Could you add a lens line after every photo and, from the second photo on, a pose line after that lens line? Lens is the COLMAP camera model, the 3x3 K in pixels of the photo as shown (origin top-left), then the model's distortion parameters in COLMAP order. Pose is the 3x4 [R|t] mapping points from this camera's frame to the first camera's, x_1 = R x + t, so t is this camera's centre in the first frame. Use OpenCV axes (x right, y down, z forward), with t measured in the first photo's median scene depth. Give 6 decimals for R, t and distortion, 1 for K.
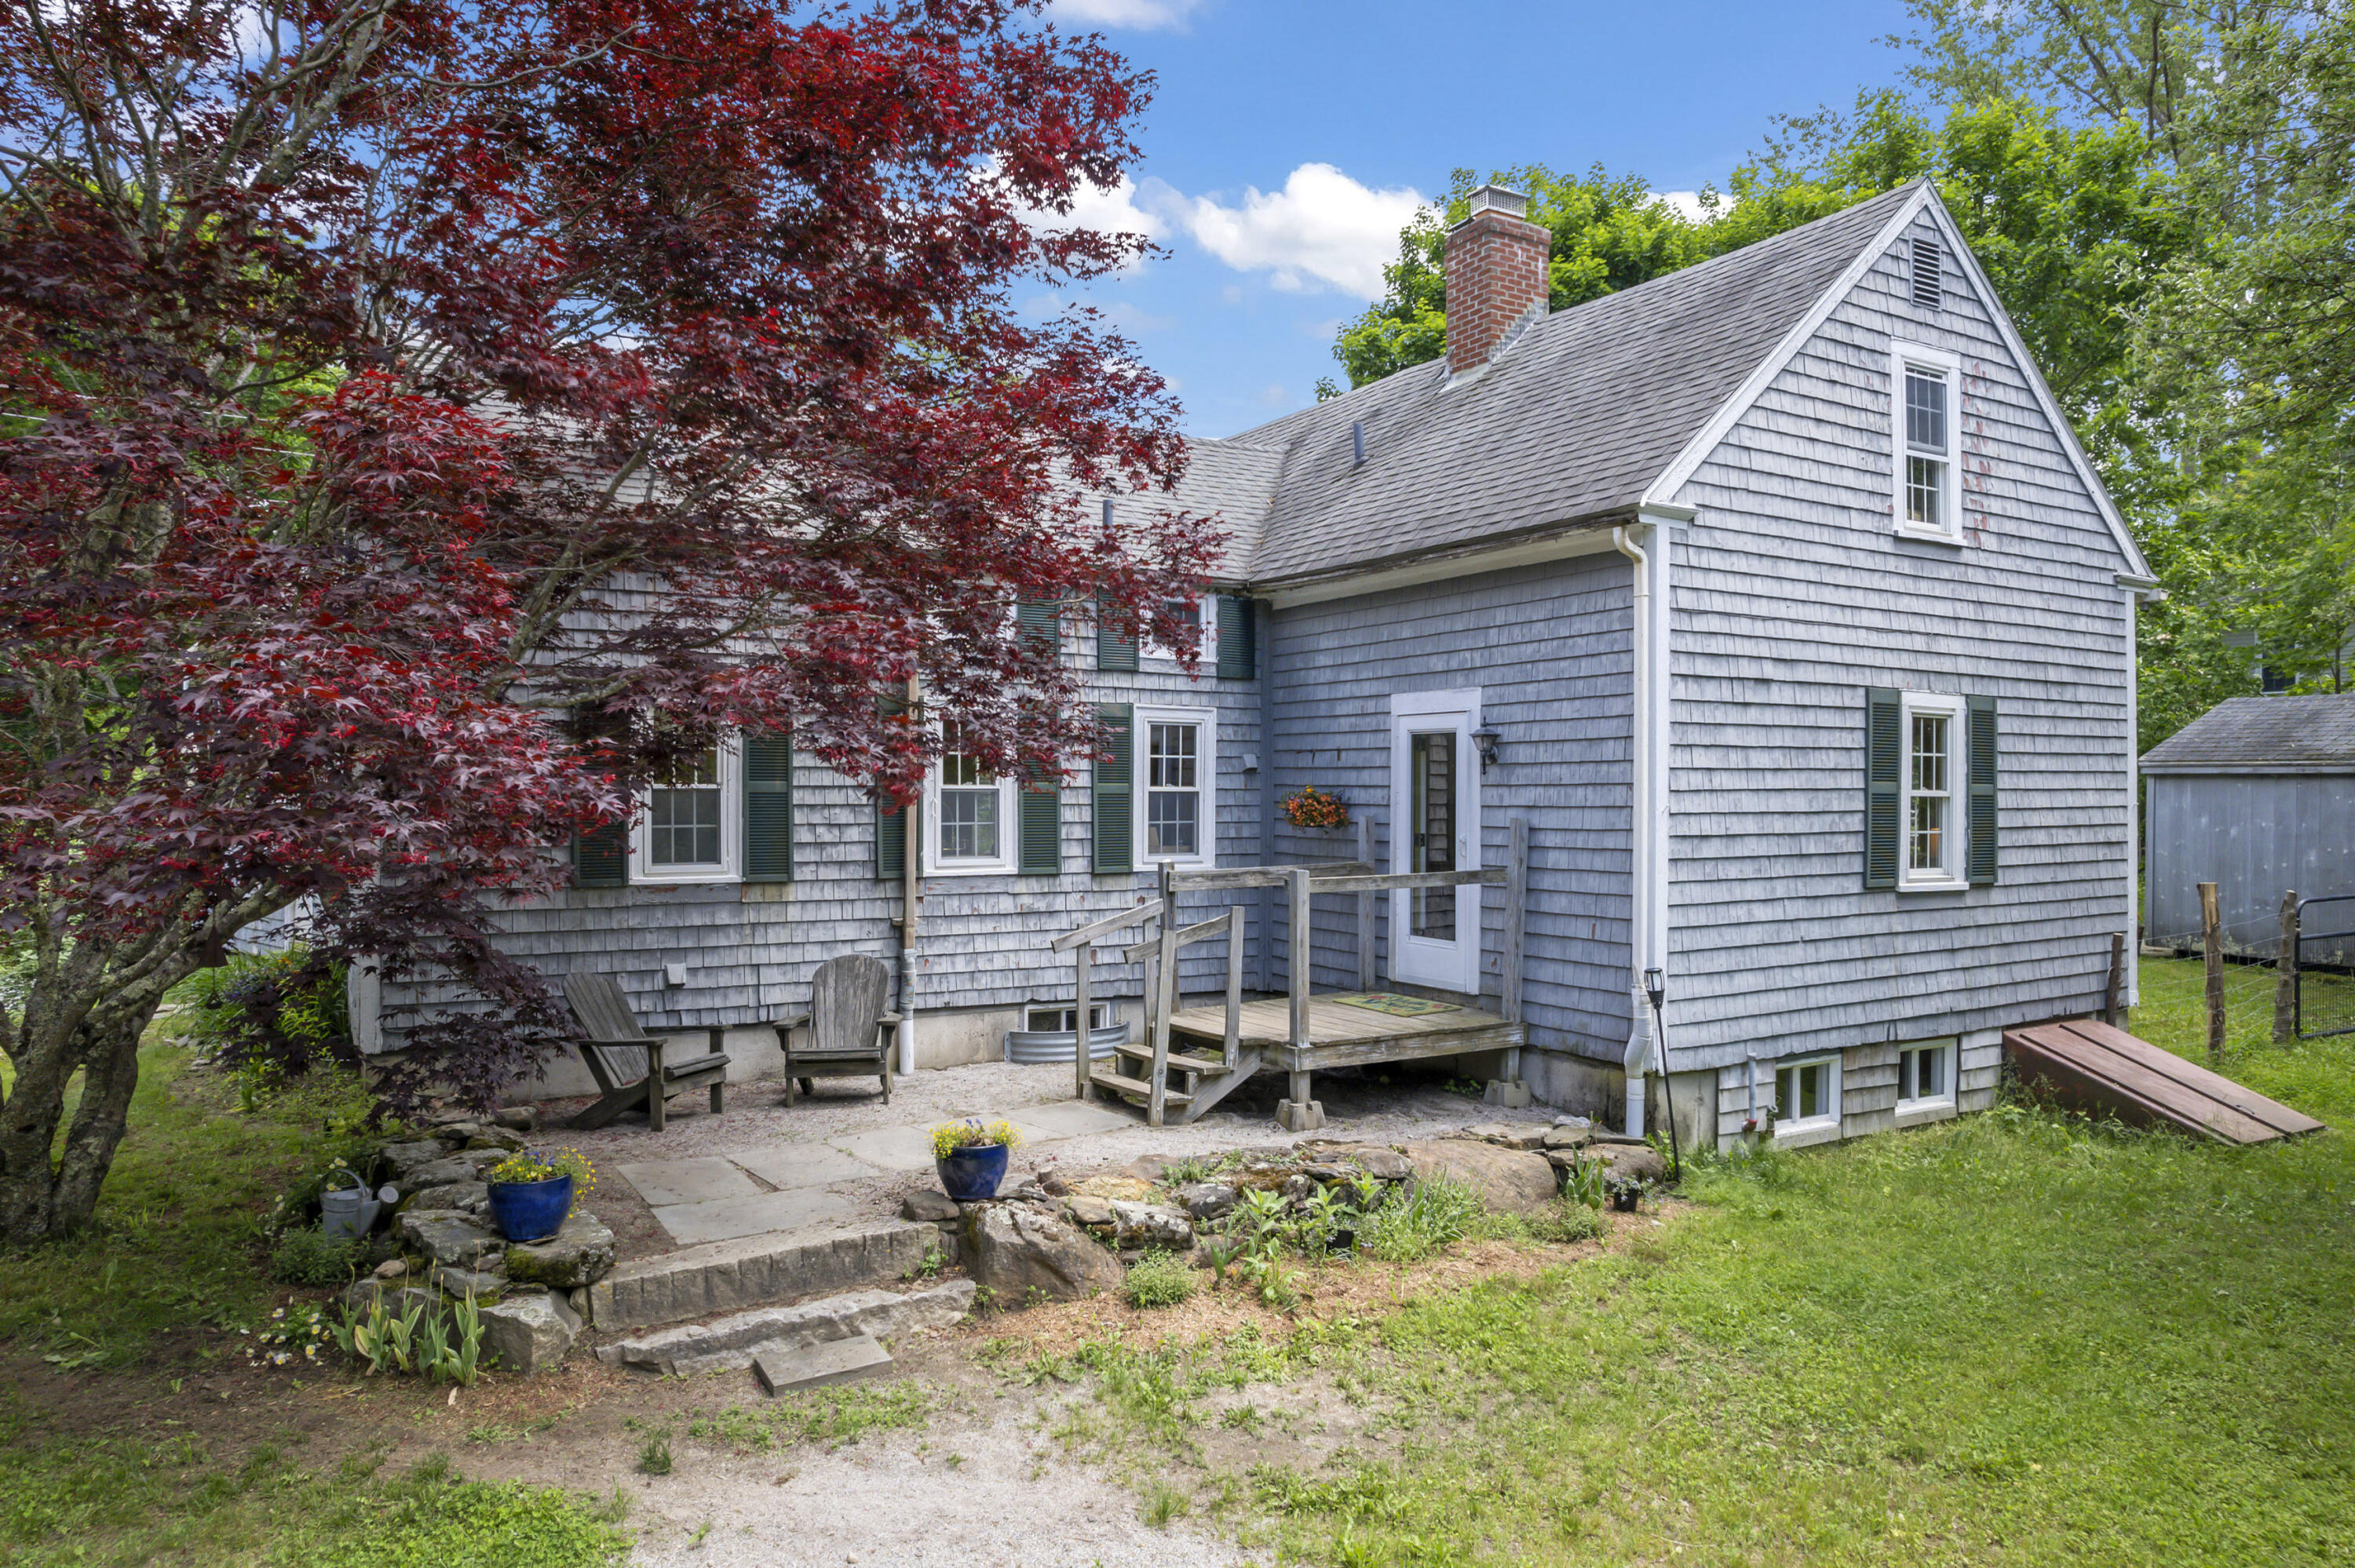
lens RADIAL K [[1519.0, 0, 1193.2], [0, 1519.0, 787.4], [0, 0, 1]] dist [-0.064136, 0.051825]
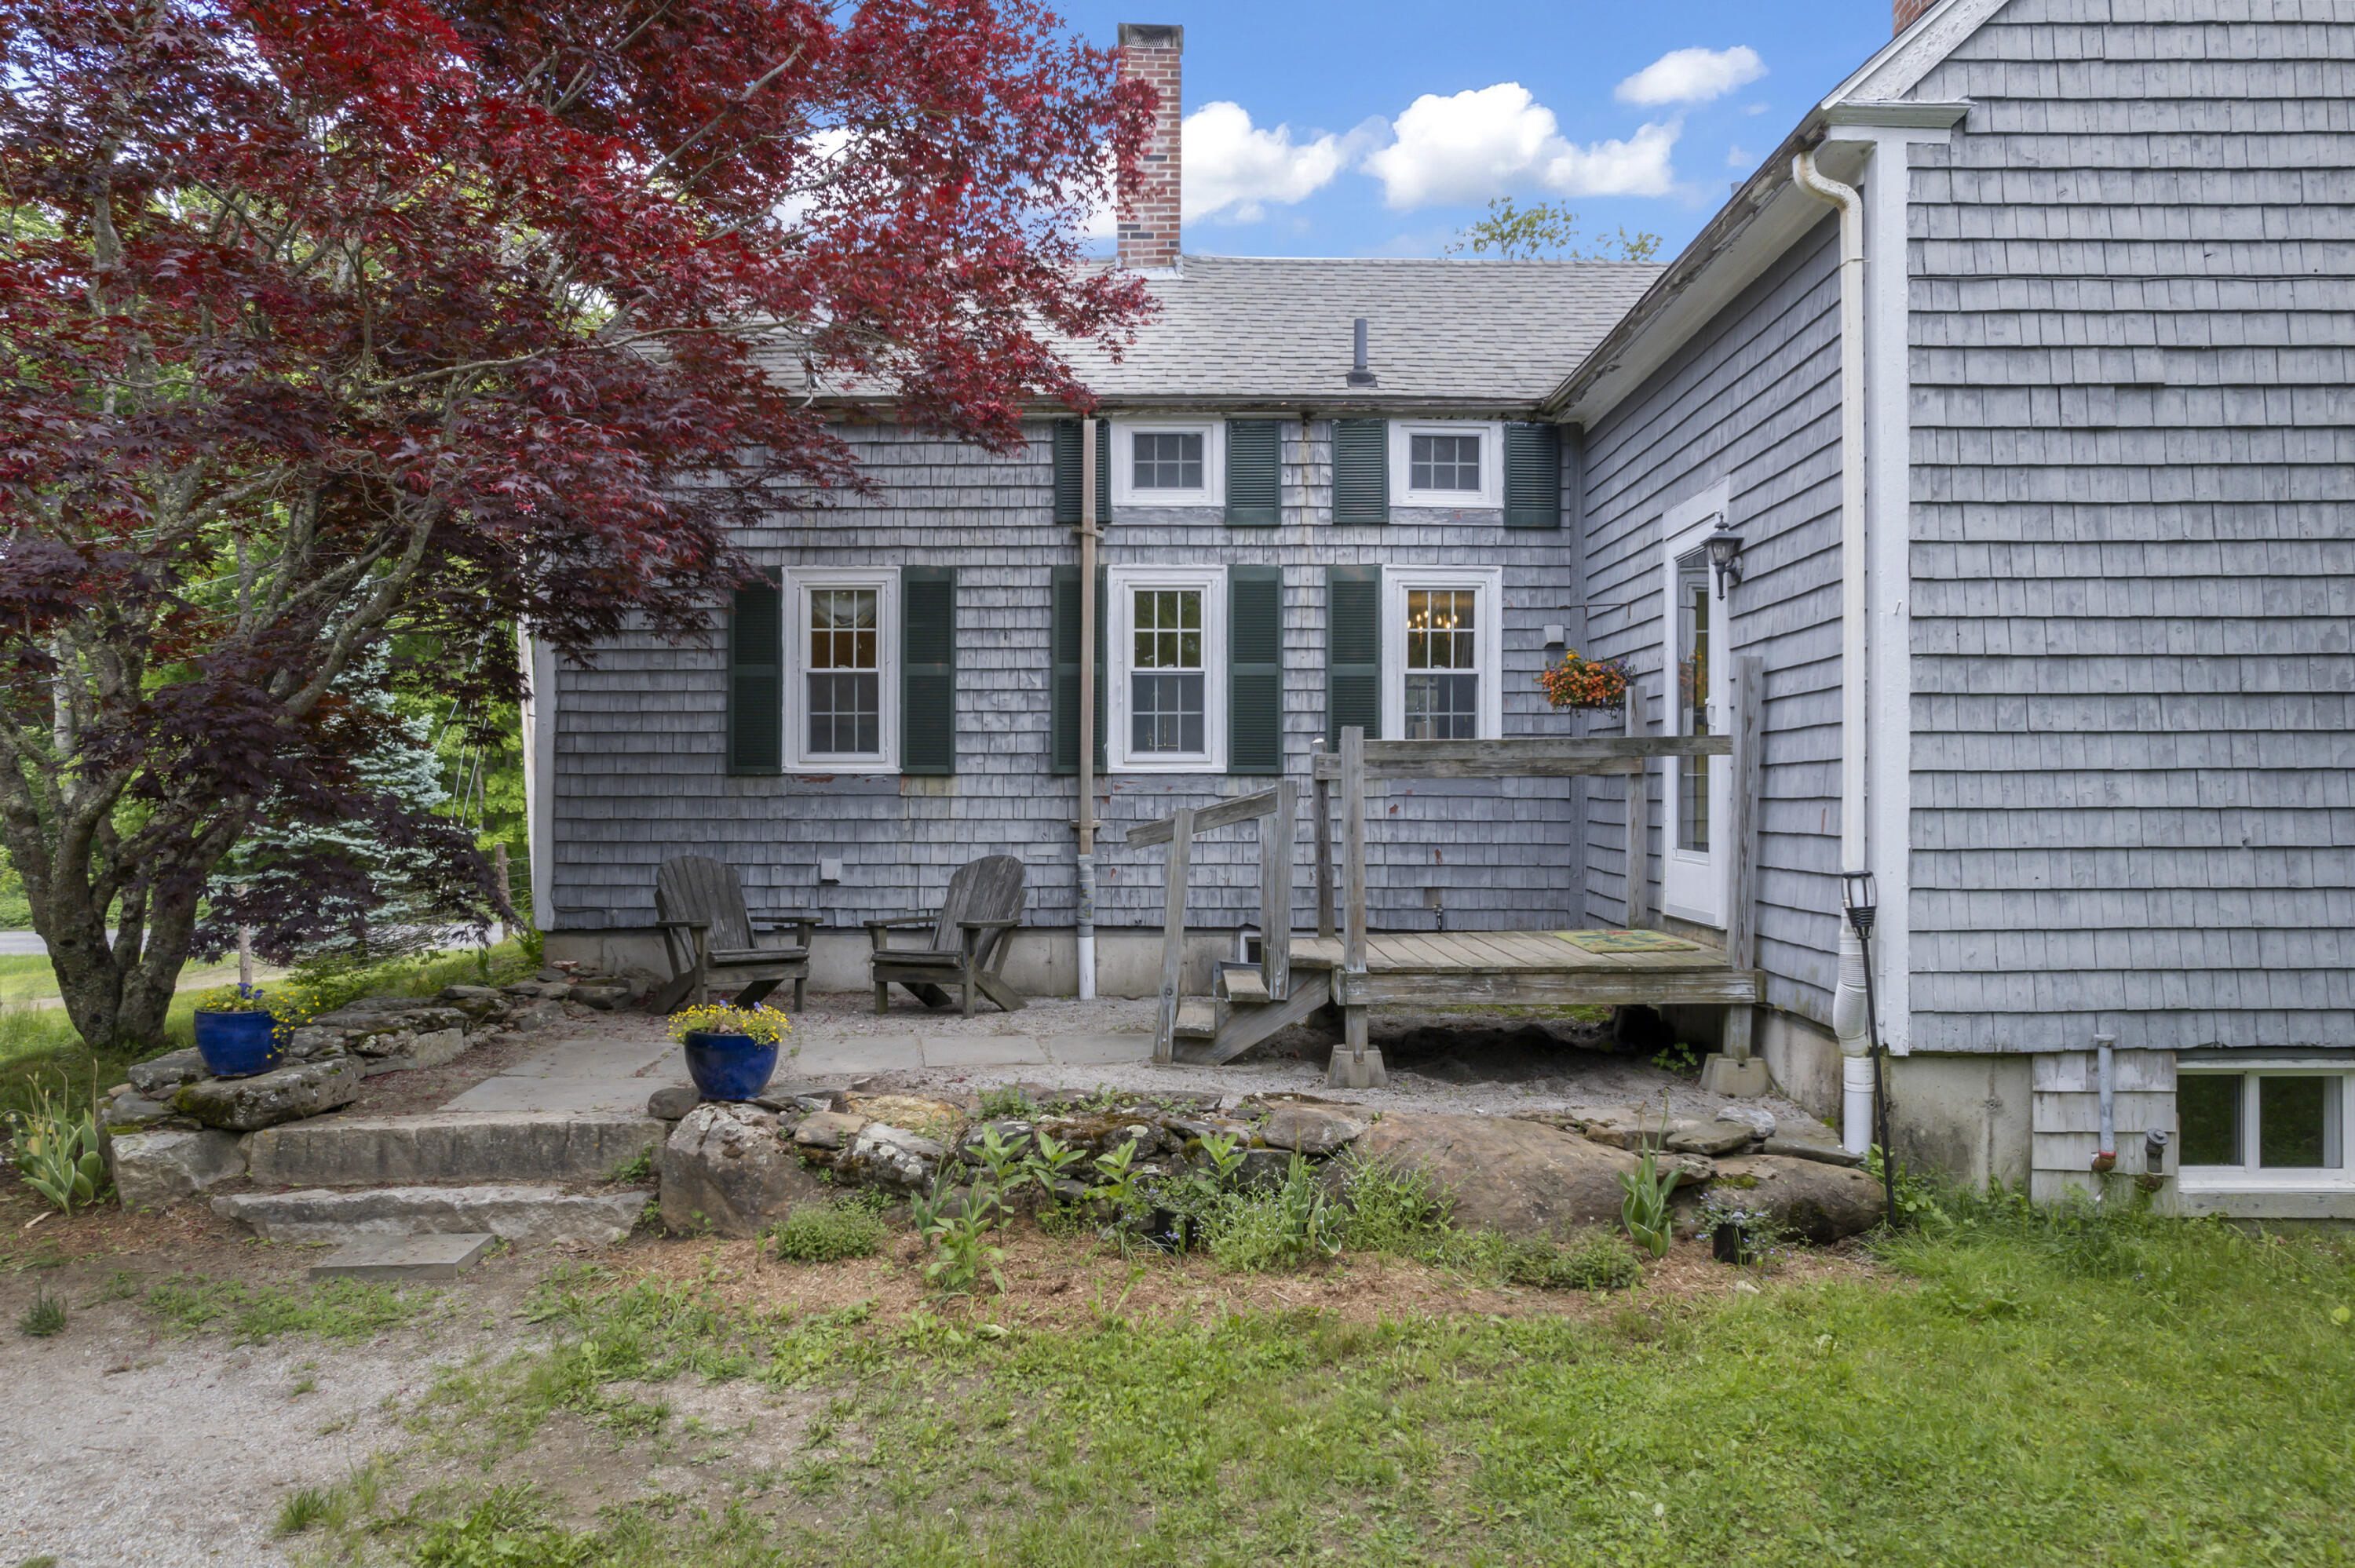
lens RADIAL K [[1519.0, 0, 1193.2], [0, 1519.0, 787.4], [0, 0, 1]] dist [-0.064136, 0.051825]
pose [[0.859182, -0.003995, -0.511655, 0.344062], [0.003005, 0.999992, -0.002761, 0.078454], [0.511661, 0.000835, 0.859187, 0.315342]]
